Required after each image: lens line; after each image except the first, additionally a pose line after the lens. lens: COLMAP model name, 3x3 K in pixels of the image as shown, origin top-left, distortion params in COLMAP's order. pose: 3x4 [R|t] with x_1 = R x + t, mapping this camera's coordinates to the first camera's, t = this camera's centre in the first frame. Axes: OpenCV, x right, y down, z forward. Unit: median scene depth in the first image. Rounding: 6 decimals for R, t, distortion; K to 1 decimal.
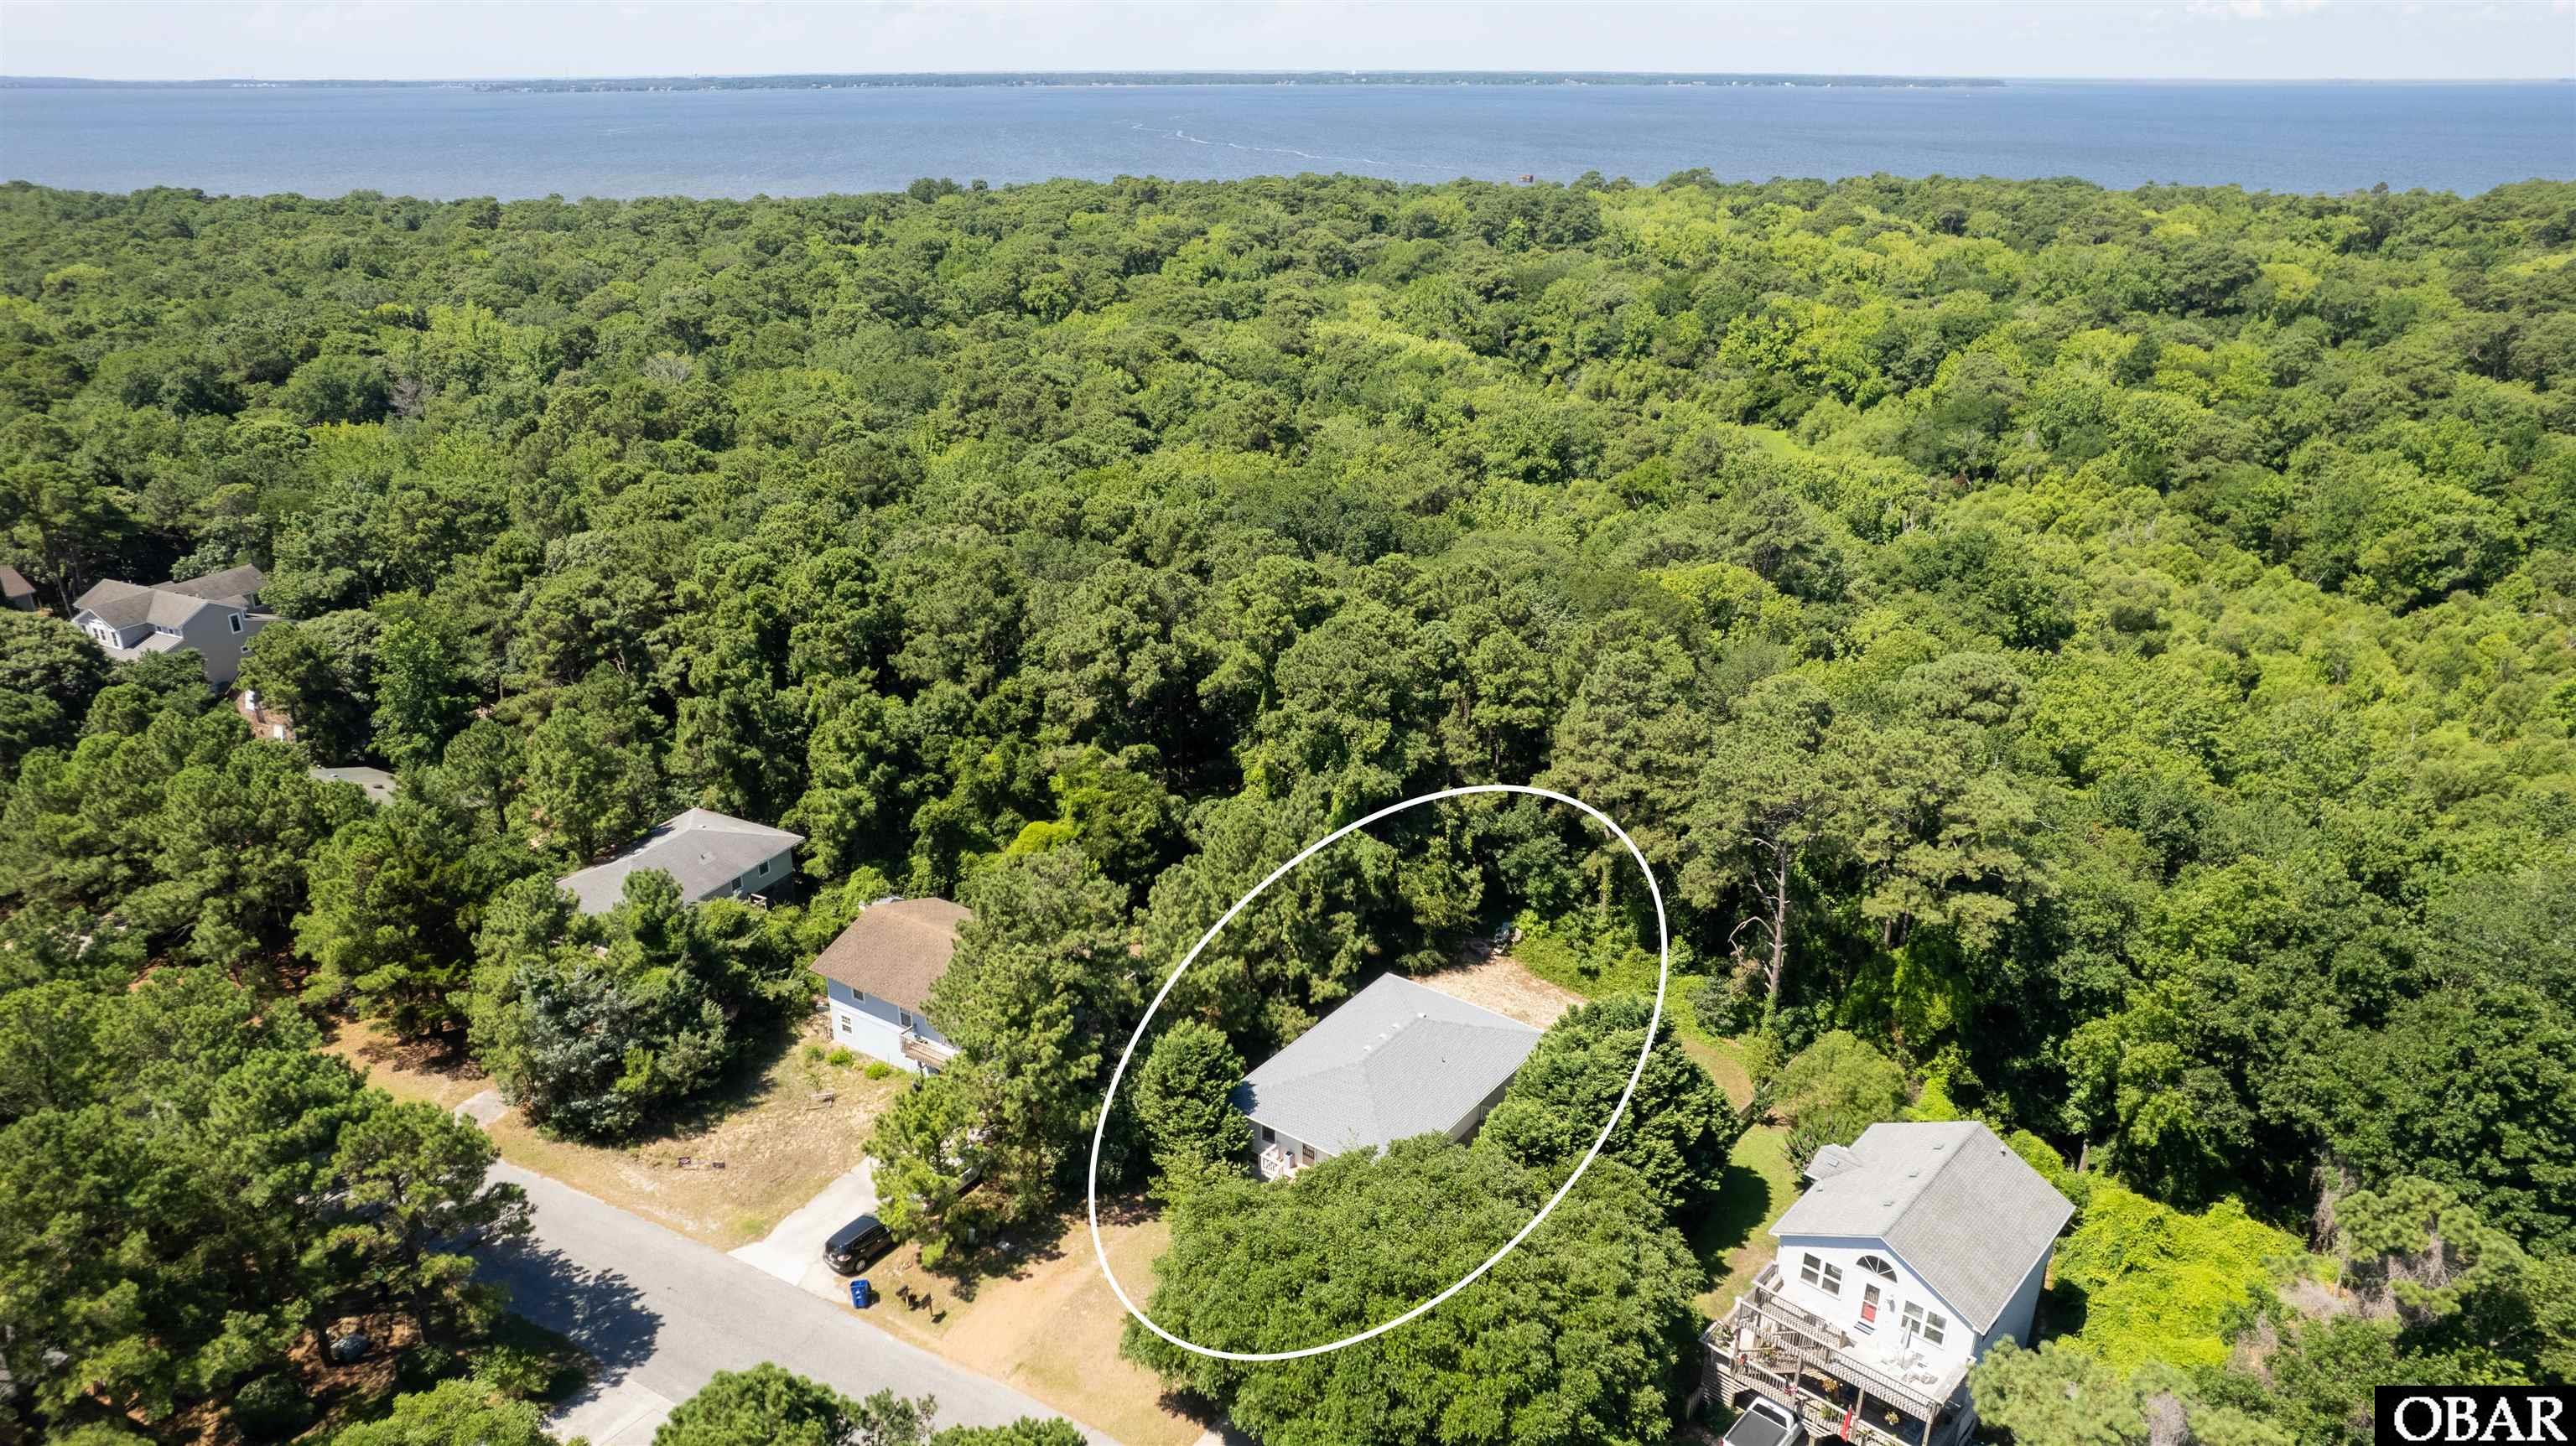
lens RADIAL K [[1669.7, 0, 1293.5], [0, 1669.7, 723.4], [0, 0, 1]] dist [-0.045636, 0.018567]
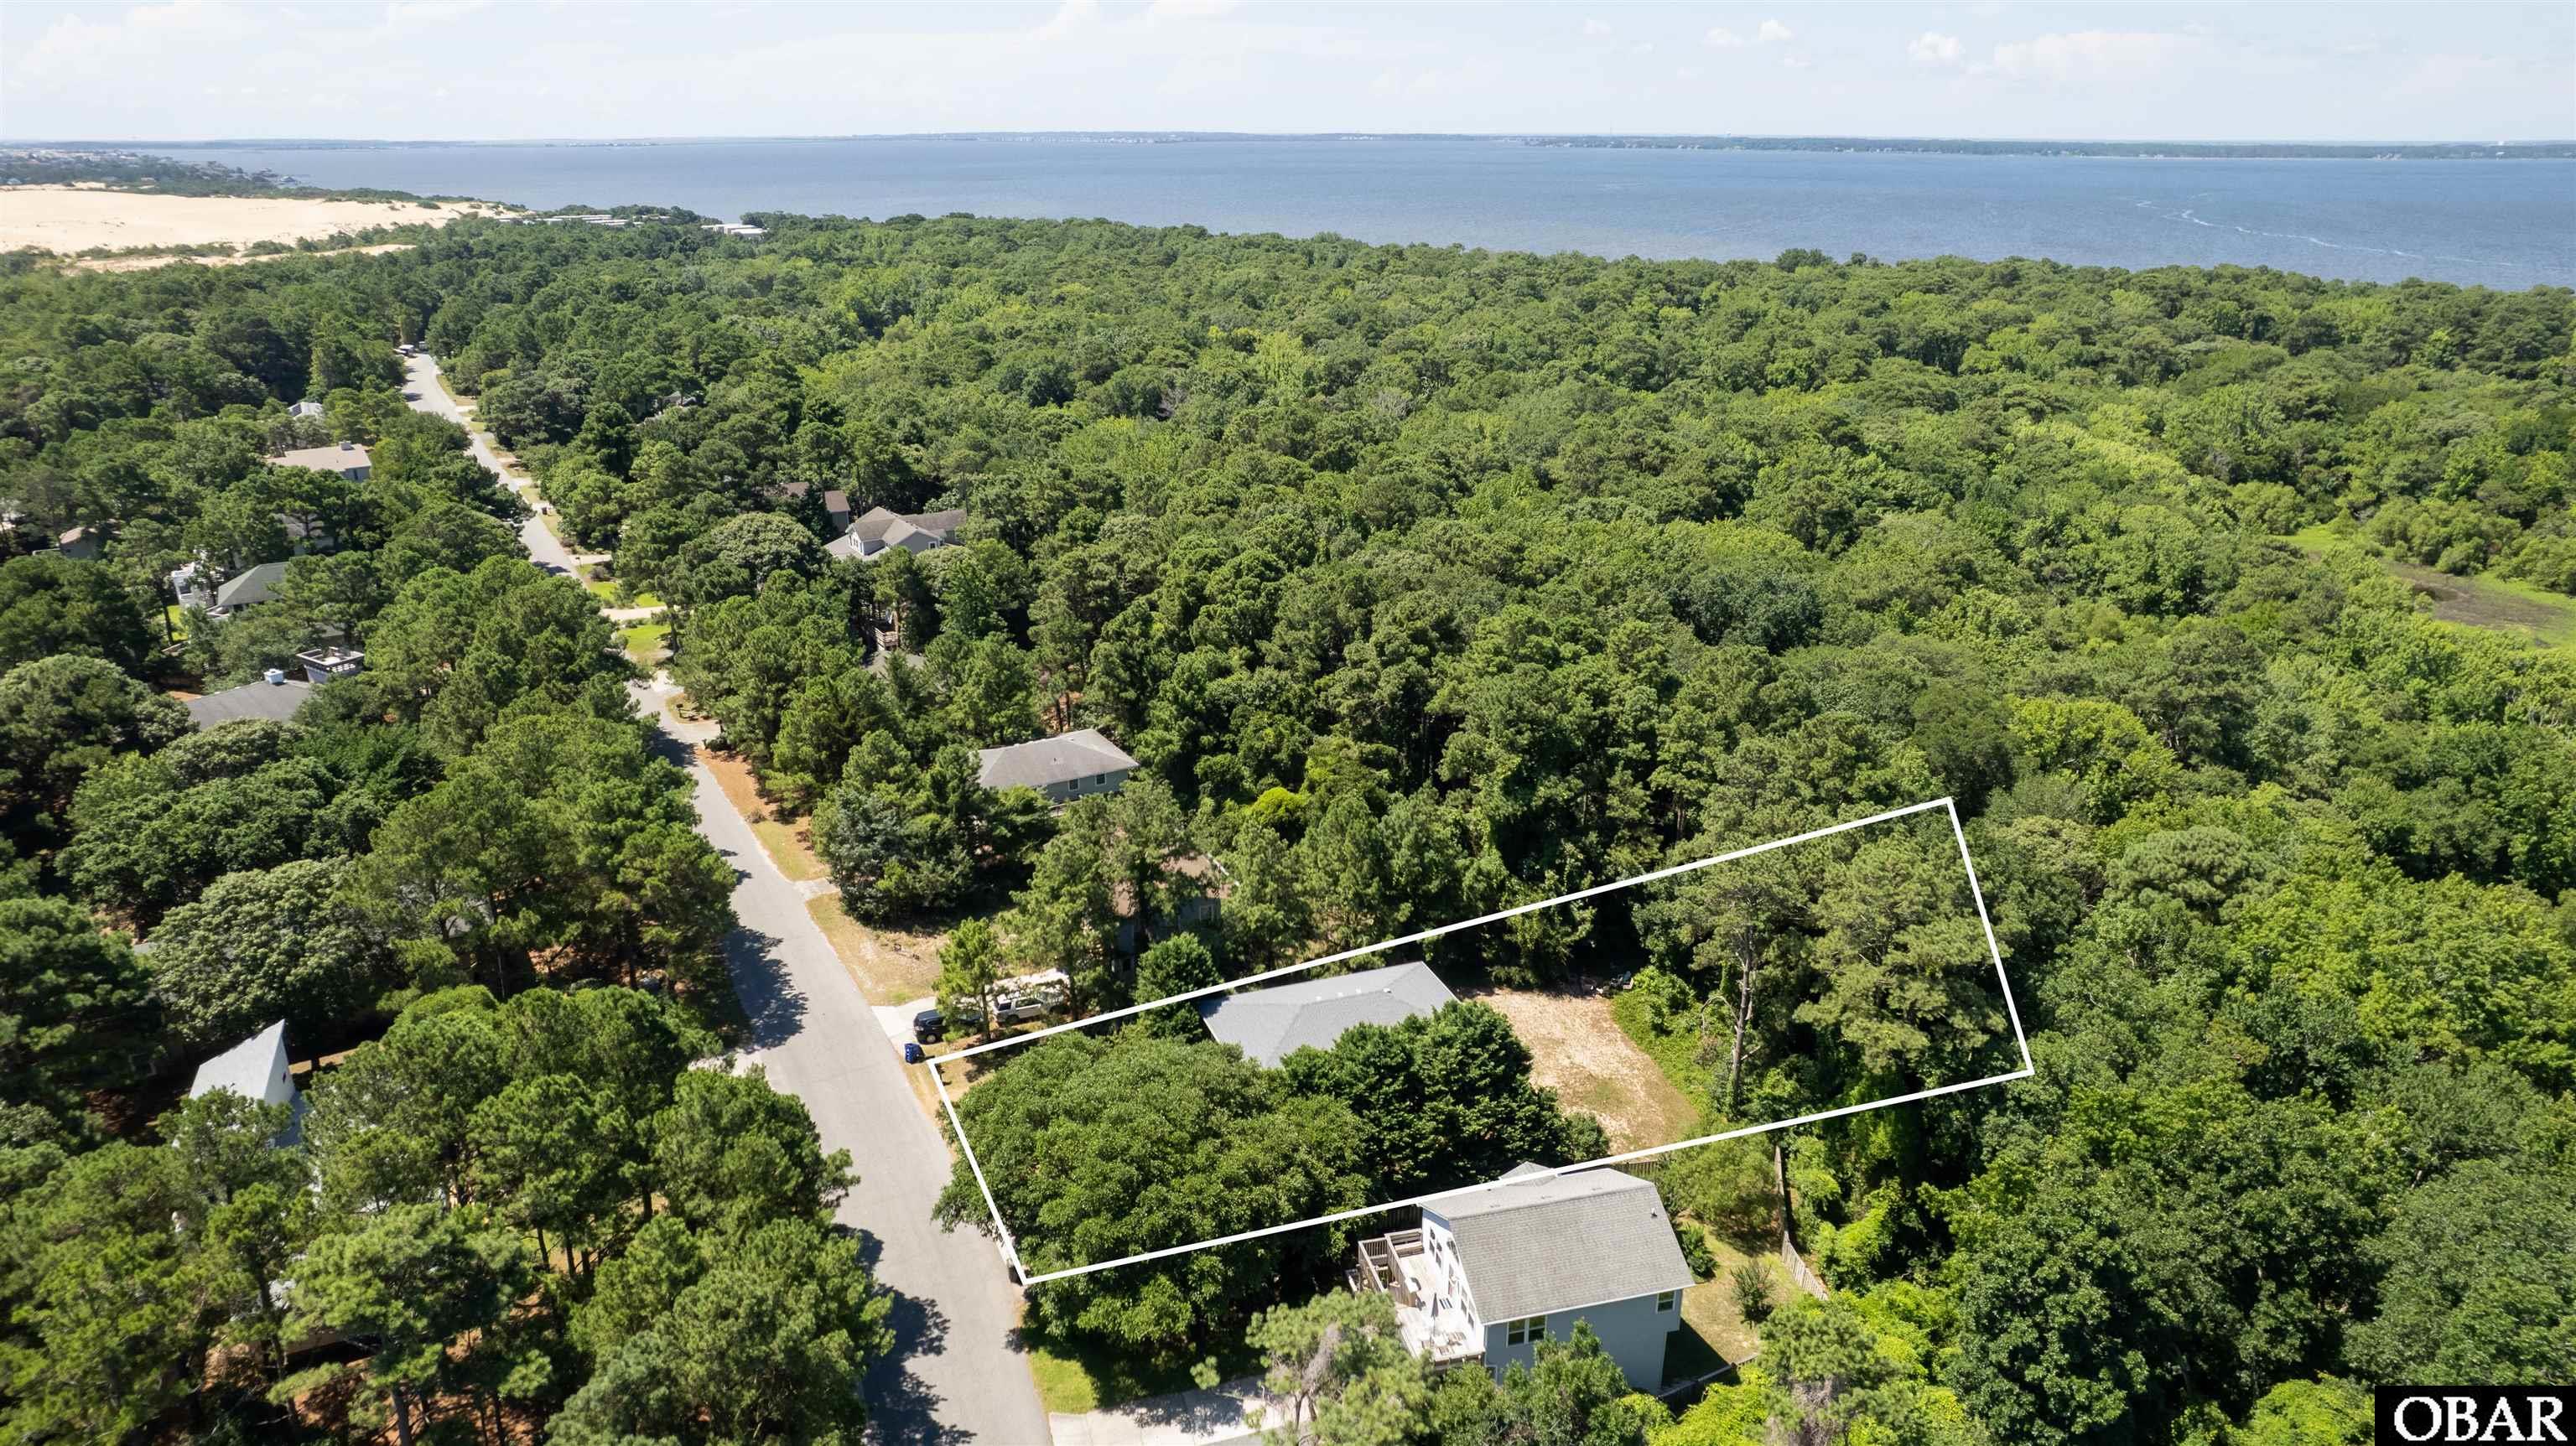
lens RADIAL K [[1669.7, 0, 1278.1], [0, 1669.7, 724.1], [0, 0, 1]] dist [-0.045636, 0.018567]
pose [[0.833409, 0.188441, -0.519537, 0.194779], [-0.205234, 0.978377, 0.025641, -0.007041], [0.513135, 0.085257, 0.854063, -0.016522]]
